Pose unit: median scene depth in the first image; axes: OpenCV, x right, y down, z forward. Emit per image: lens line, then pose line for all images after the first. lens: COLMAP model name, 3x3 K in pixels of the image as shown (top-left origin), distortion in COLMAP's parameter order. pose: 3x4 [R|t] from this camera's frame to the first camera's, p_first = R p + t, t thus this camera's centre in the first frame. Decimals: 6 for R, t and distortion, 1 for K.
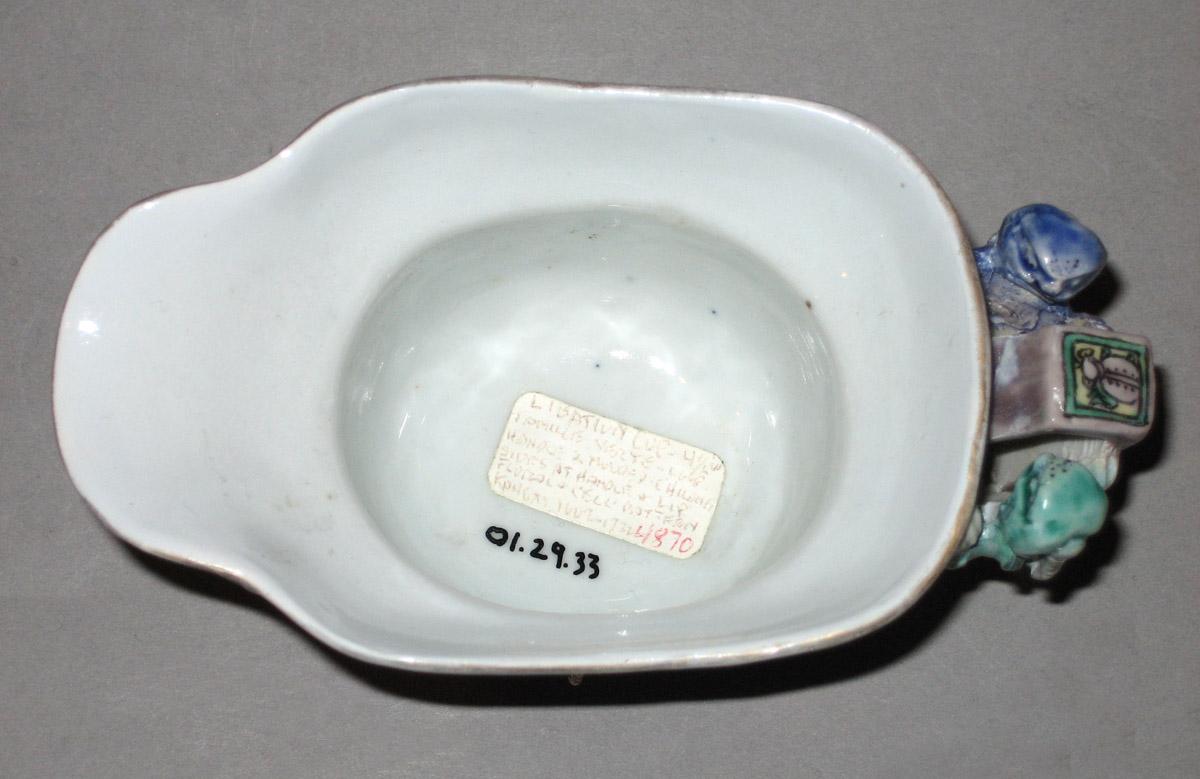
lens RADIAL K [[3182.6, 0, 605.6], [0, 3182.6, 381.6], [0, 0, 1]] dist [1.673474, 0.000000]
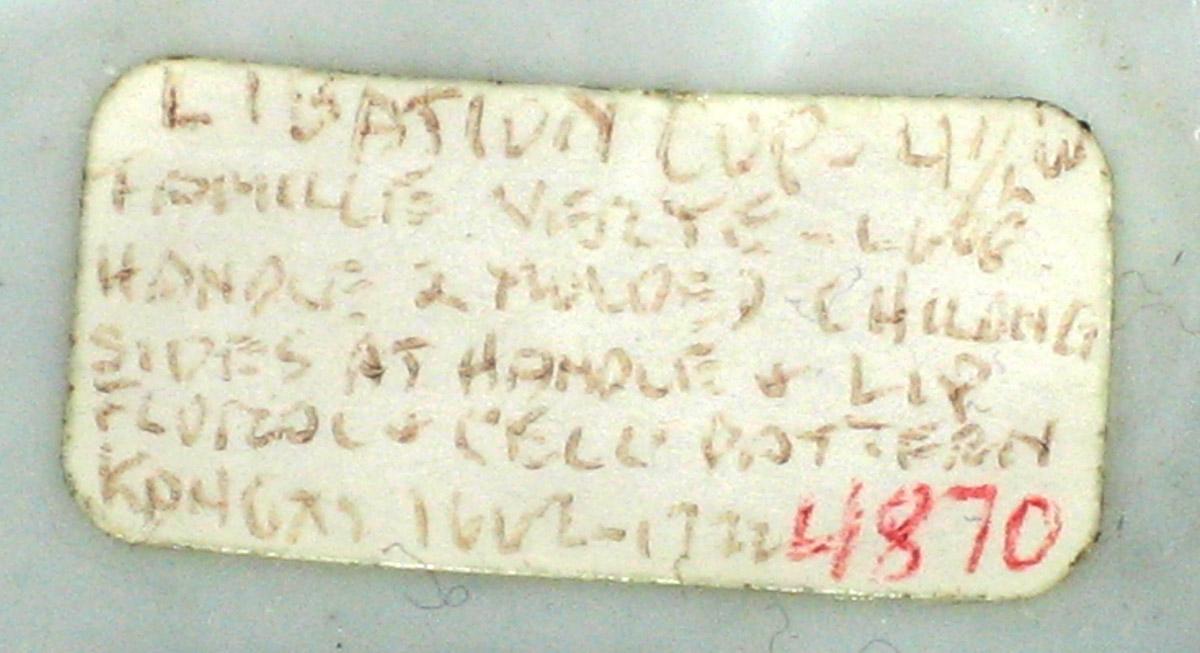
lens RADIAL K [[3794.1, 0, 599.7], [0, 3794.1, 330.5], [0, 0, 1]] dist [0.154619, 0.000000]
pose [[0.948328, -0.282631, 0.144198, -0.037346], [0.267295, 0.956501, 0.116874, -0.001548], [-0.170957, -0.072291, 0.982623, 0.737929]]
